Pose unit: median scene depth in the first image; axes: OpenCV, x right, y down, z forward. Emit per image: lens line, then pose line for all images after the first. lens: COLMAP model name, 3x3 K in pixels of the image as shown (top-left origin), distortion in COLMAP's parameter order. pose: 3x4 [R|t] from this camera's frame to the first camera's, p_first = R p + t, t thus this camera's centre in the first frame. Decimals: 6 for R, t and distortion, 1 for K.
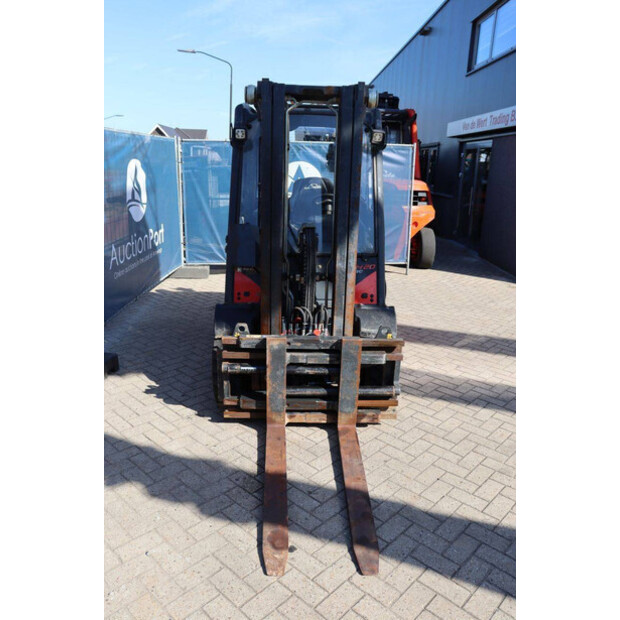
lens RADIAL K [[512.0, 0, 310.0], [0, 512.0, 310.0], [0, 0, 1]] dist [-0.195208, 0.180004]
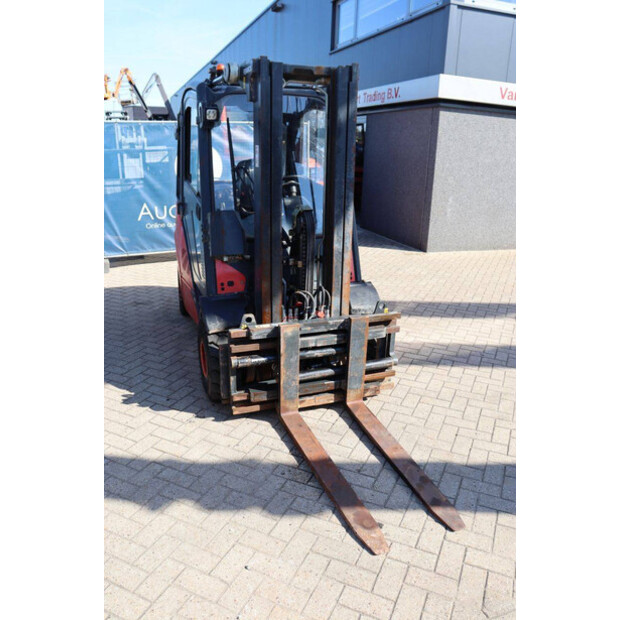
lens RADIAL K [[512.0, 0, 310.0], [0, 512.0, 310.0], [0, 0, 1]] dist [-0.195208, 0.180004]
pose [[0.947075, -0.111159, 0.301152, -0.307990], [0.098390, 0.993497, 0.057293, -0.024787], [-0.305563, -0.024630, 0.951853, 0.052323]]
